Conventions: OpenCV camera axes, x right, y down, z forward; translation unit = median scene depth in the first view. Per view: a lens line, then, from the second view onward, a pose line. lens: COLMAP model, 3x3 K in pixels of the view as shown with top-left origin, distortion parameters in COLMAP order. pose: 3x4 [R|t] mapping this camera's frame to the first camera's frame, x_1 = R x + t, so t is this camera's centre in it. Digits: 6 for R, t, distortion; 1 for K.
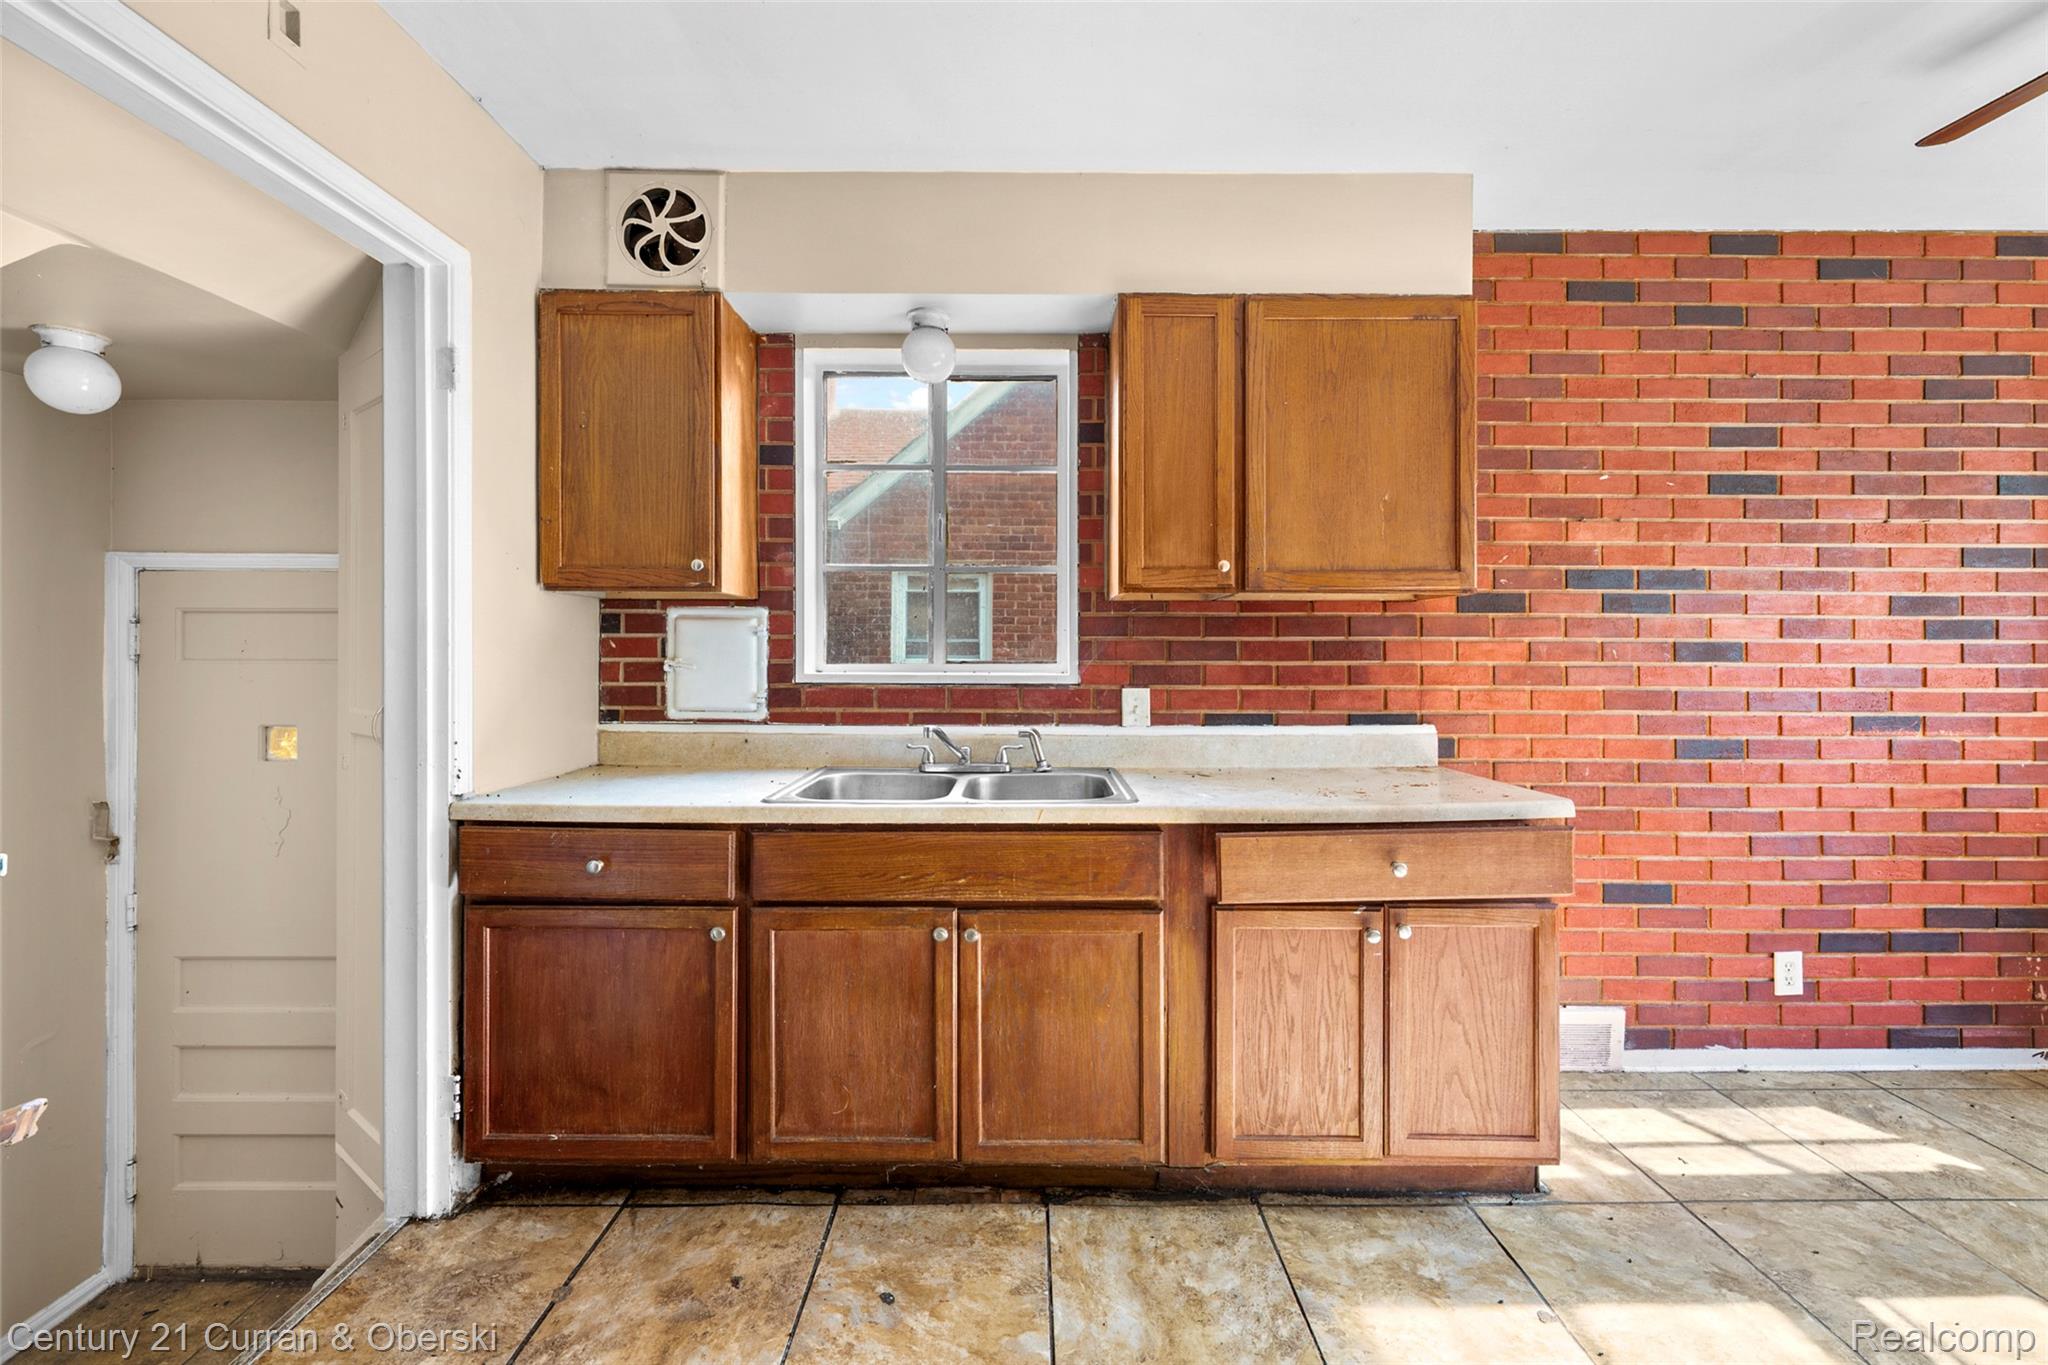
lens RADIAL K [[829.9, 0, 1030.4], [0, 829.9, 658.8], [0, 0, 1]] dist [-0.000109, -0.000097]
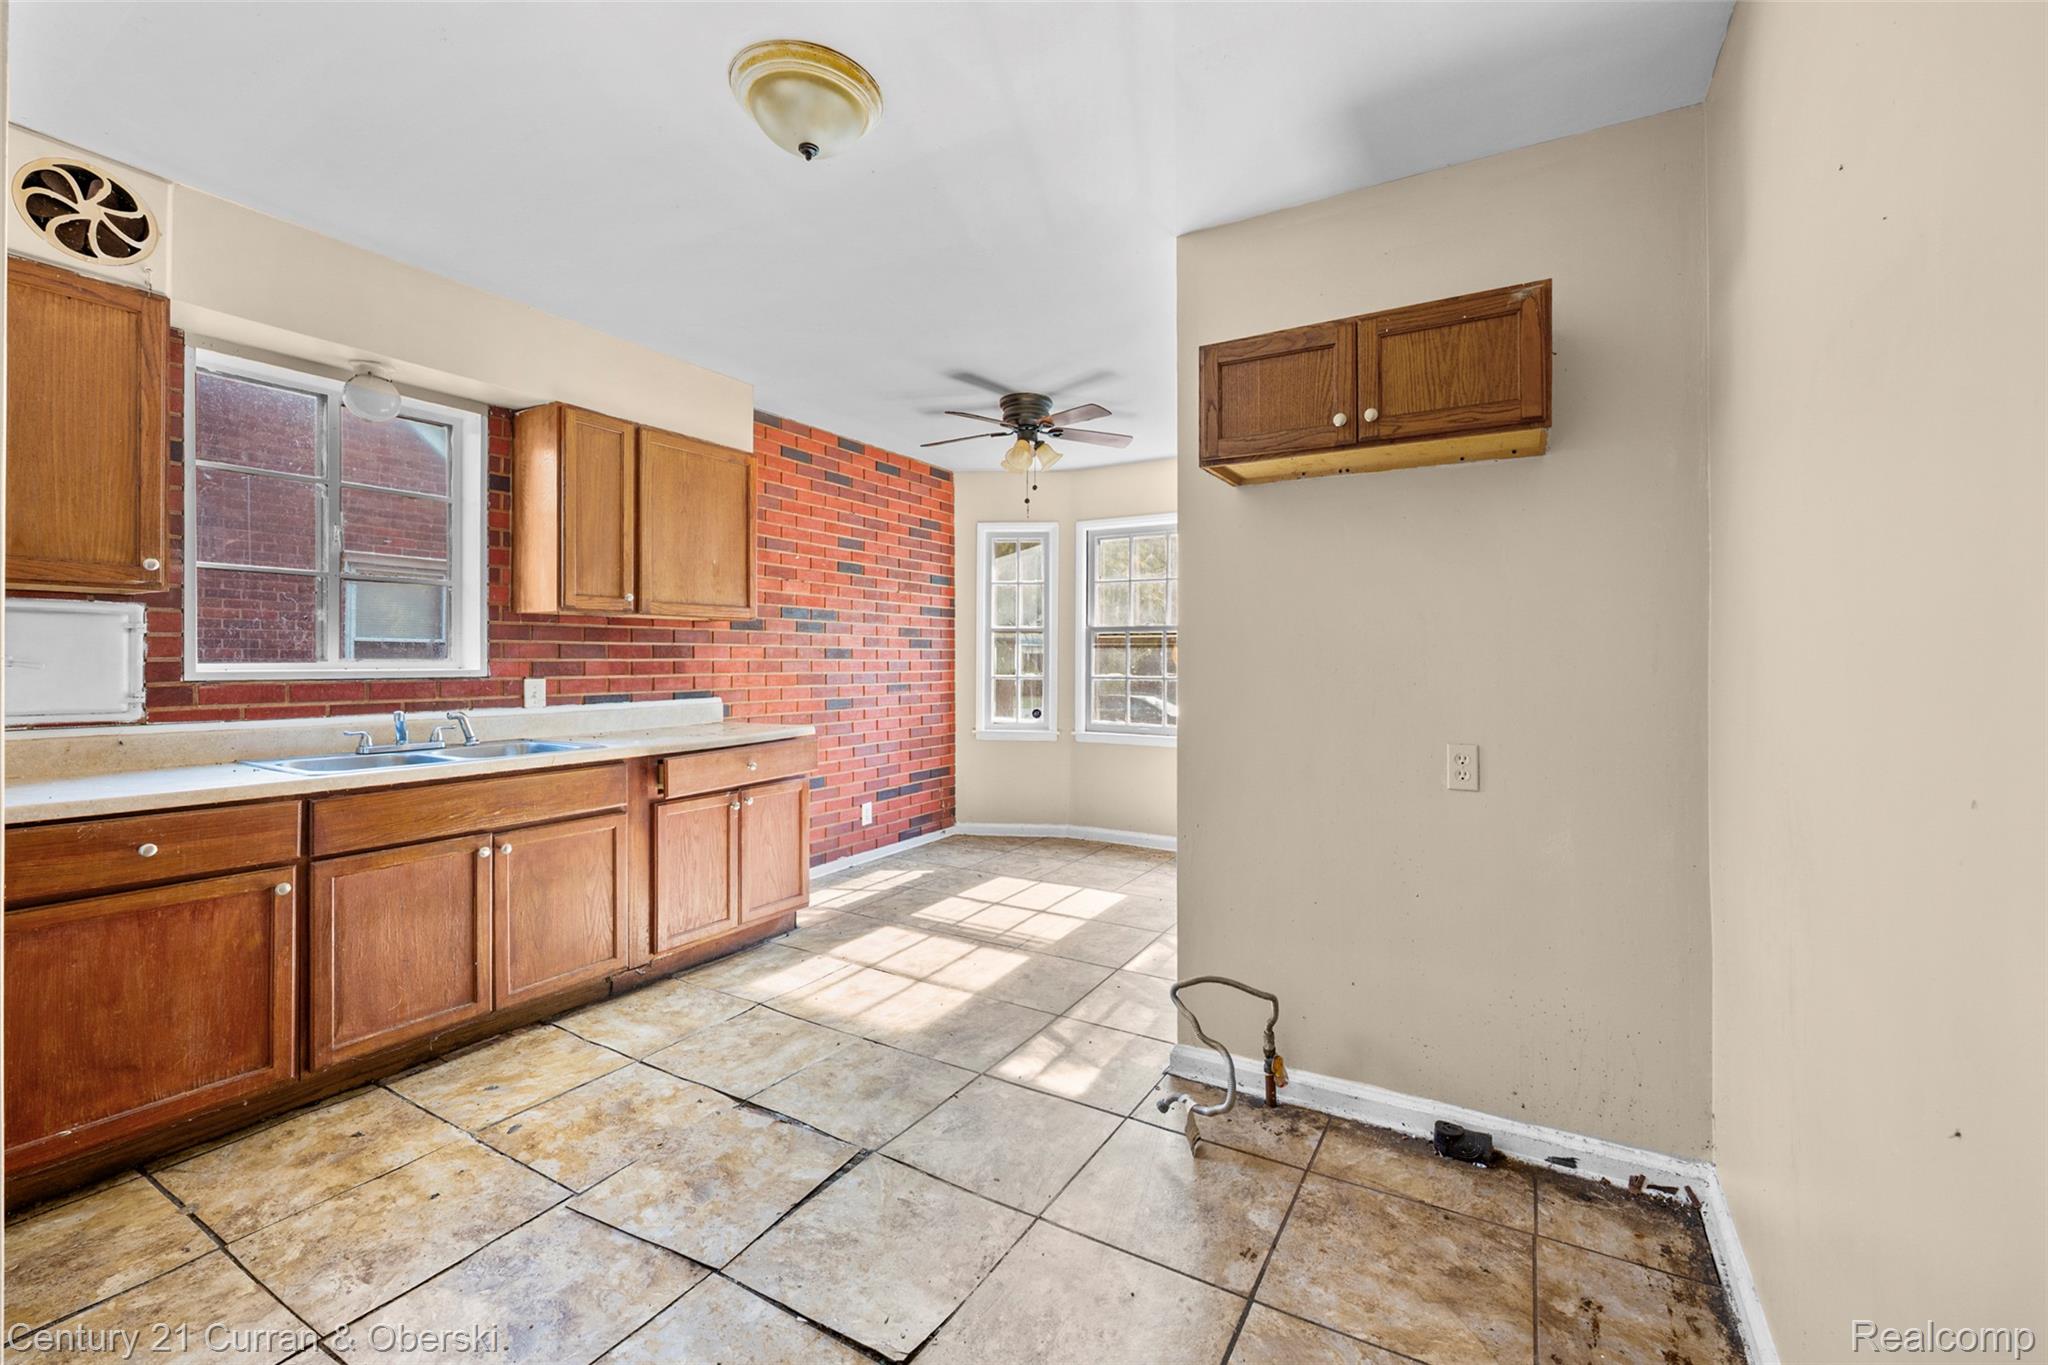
lens RADIAL K [[829.9, 0, 1030.4], [0, 829.9, 658.8], [0, 0, 1]] dist [-0.000109, -0.000097]
pose [[0.516218, -0.001563, 0.856456, -0.604555], [0.001410, 0.999999, 0.000976, 0.002652], [-0.856456, 0.000703, 0.516219, -0.377936]]
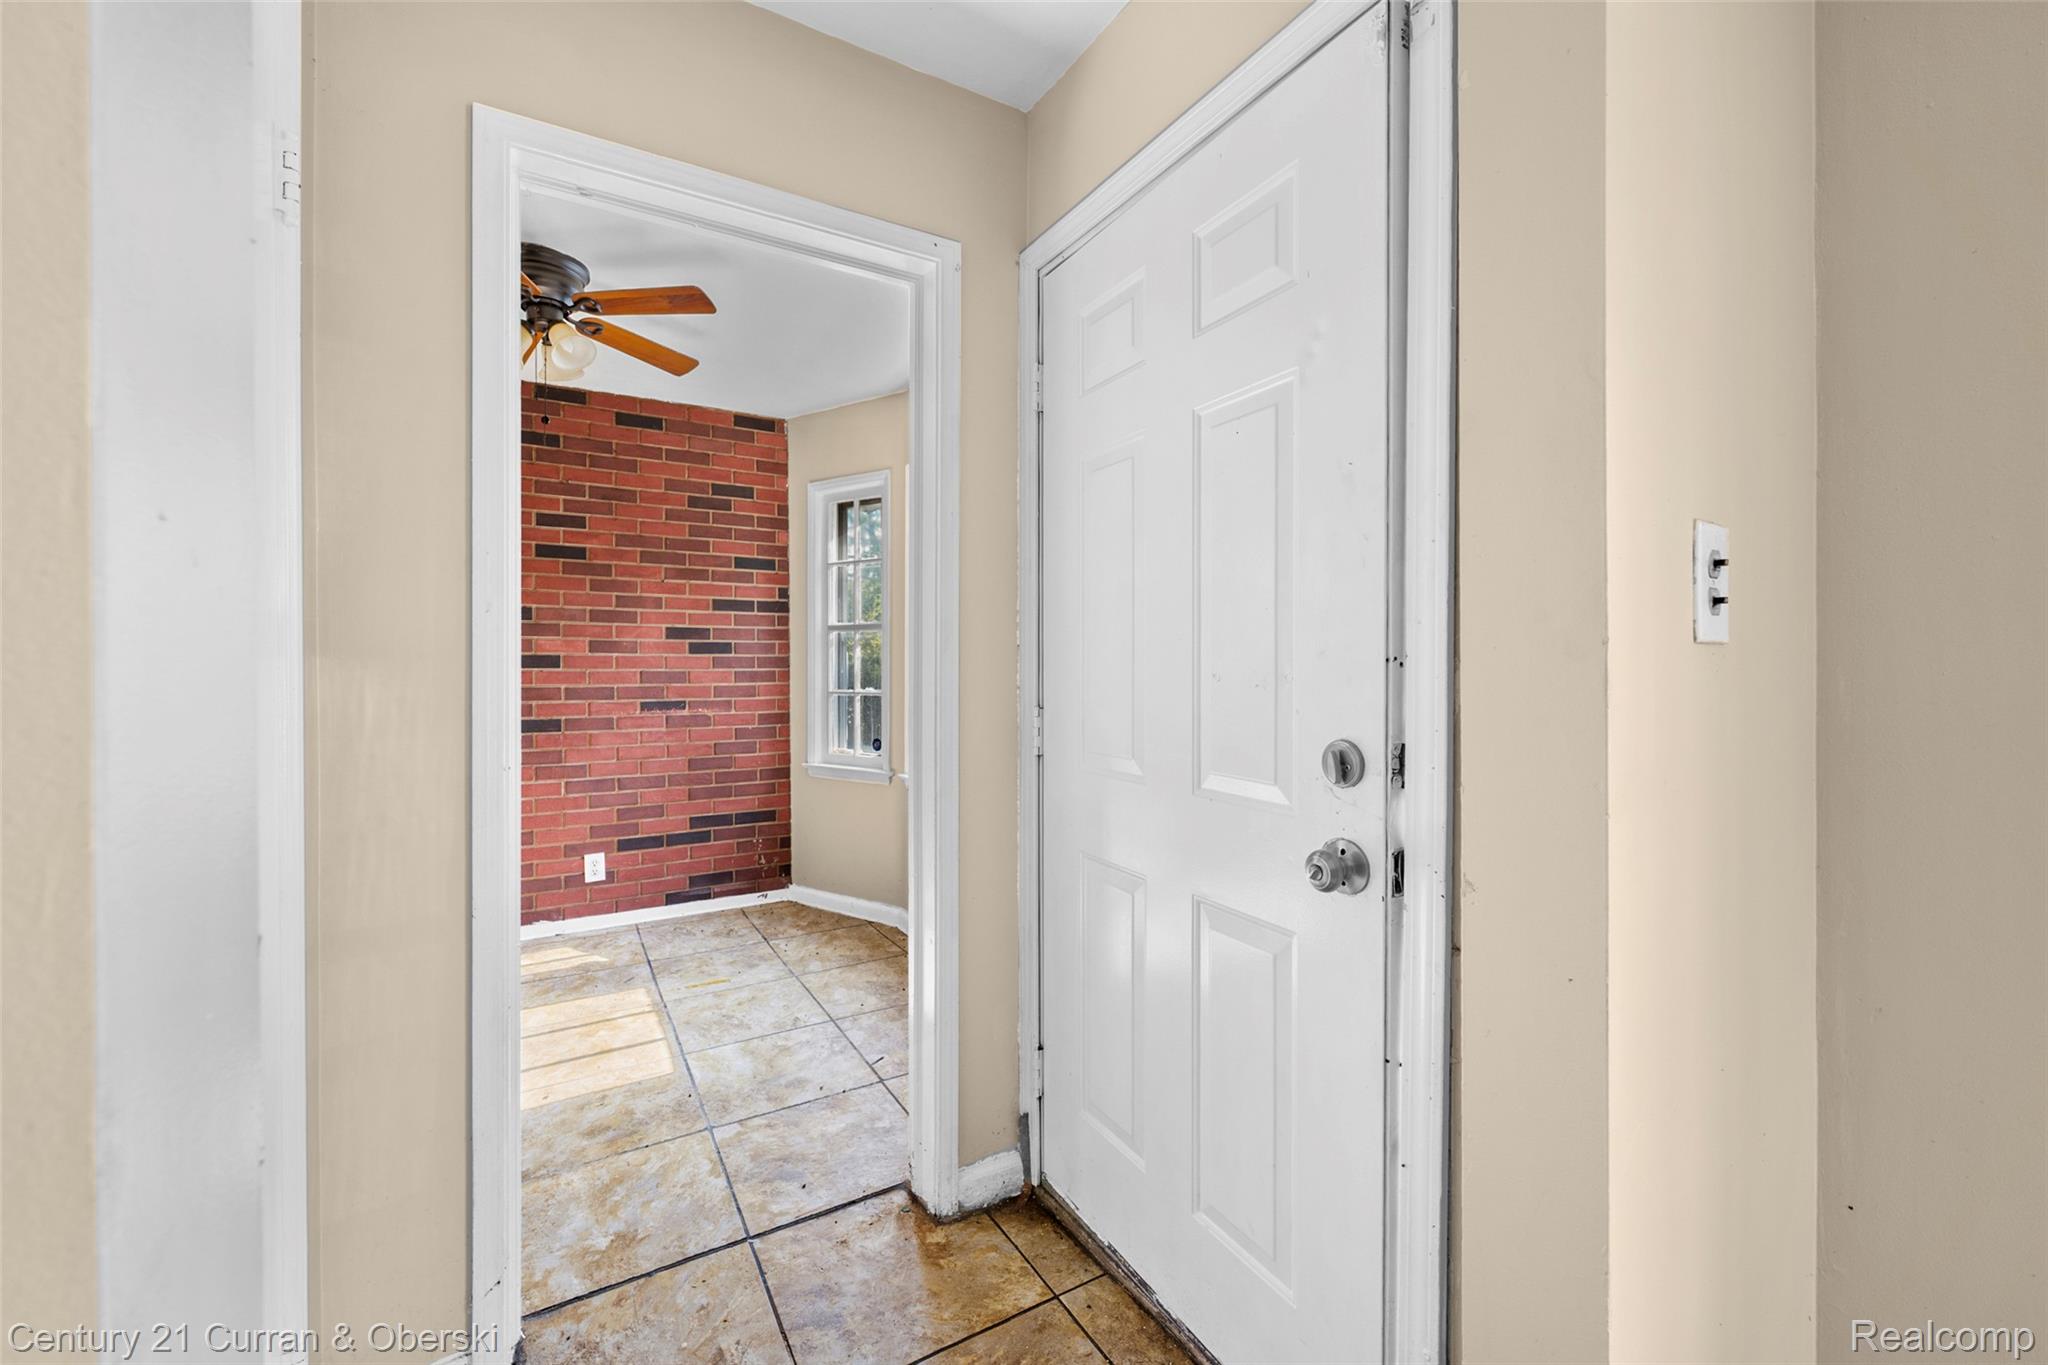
lens RADIAL K [[819.6, 0, 1025.7], [0, 819.6, 670.1], [0, 0, 1]] dist [0.000857, 0.000021]
pose [[0.857259, -0.005810, 0.514853, 0.821128], [0.004703, 0.999983, 0.003454, 0.006601], [-0.514864, -0.000540, 0.857272, -0.742189]]
